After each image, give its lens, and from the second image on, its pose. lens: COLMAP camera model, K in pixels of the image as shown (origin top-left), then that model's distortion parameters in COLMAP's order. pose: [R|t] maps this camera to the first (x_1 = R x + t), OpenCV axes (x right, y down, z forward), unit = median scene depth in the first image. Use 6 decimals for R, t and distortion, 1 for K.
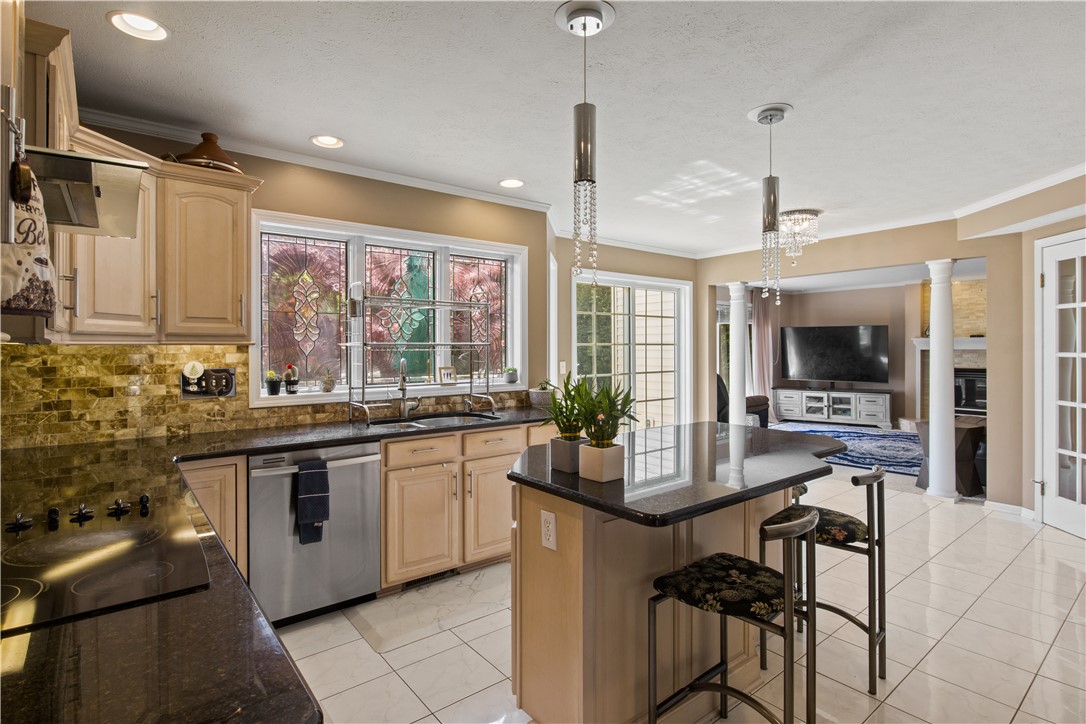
lens RADIAL K [[543.7, 0, 546.1], [0, 543.7, 349.7], [0, 0, 1]] dist [-0.008762, -0.001592]
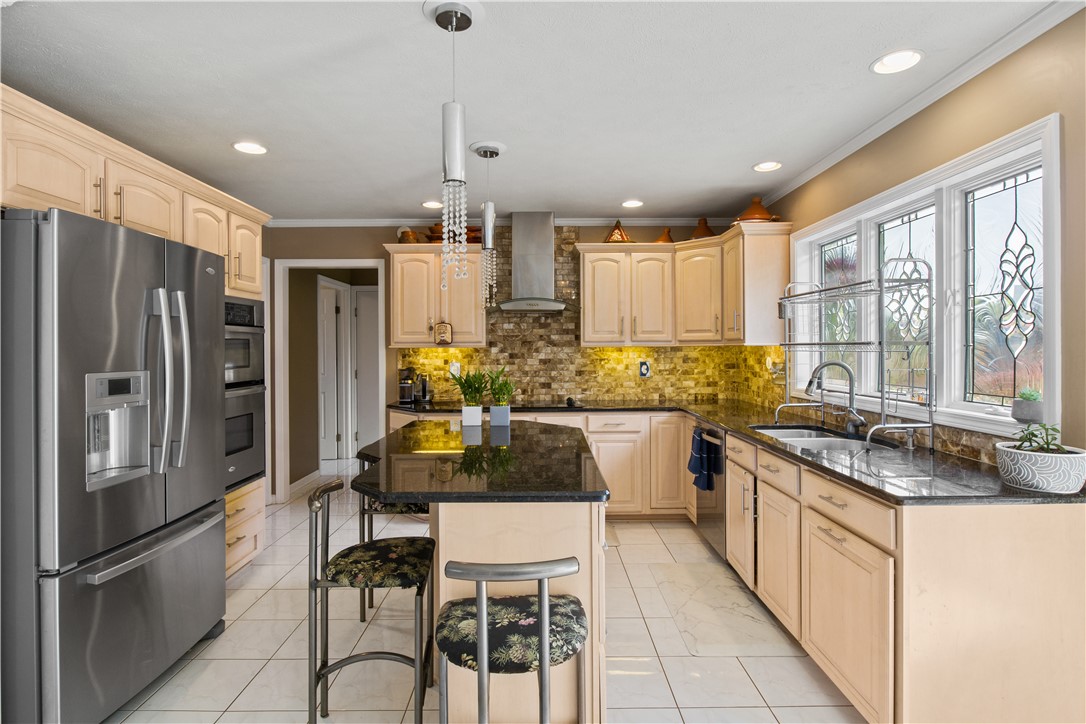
lens RADIAL K [[543.7, 0, 543.7], [0, 543.7, 350.3], [0, 0, 1]] dist [-0.008762, -0.001592]
pose [[-0.624506, 0.008621, -0.780972, 0.567895], [0.003549, 0.999960, 0.008201, -0.006775], [0.781012, 0.002350, -0.624512, 0.978292]]
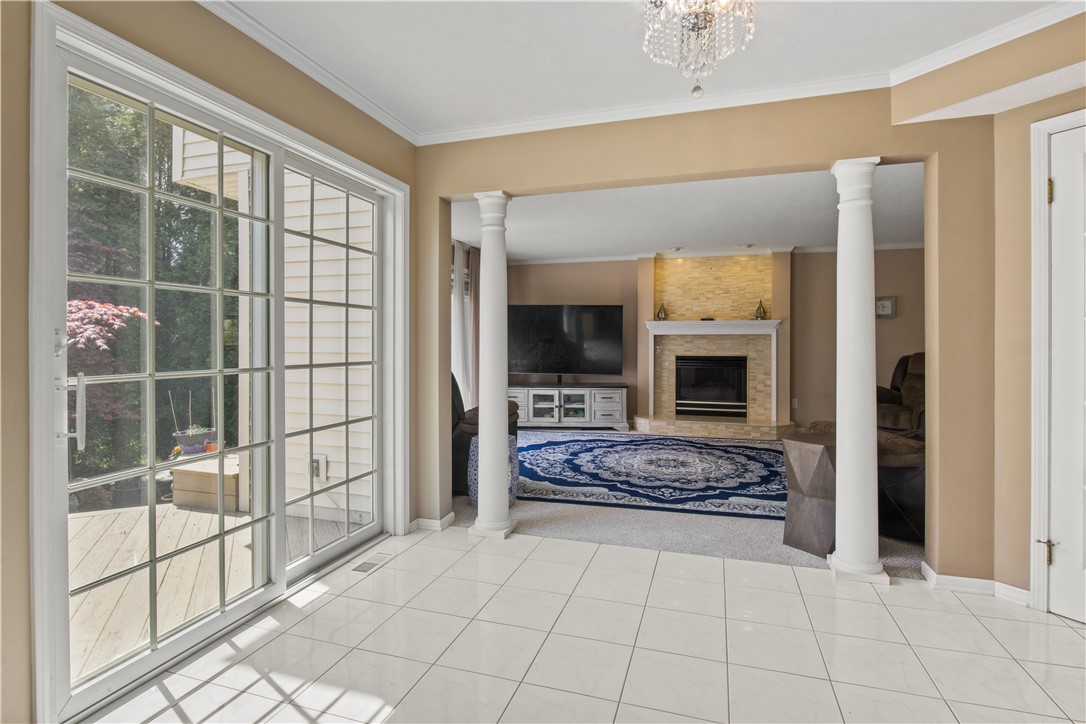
lens RADIAL K [[543.7, 0, 539.1], [0, 543.7, 343.6], [0, 0, 1]] dist [-0.008762, -0.001592]
pose [[0.836273, 0.005319, 0.548287, 0.149294], [-0.003425, 0.999984, -0.004478, 0.038979], [-0.548302, 0.001868, 0.836278, 0.815901]]
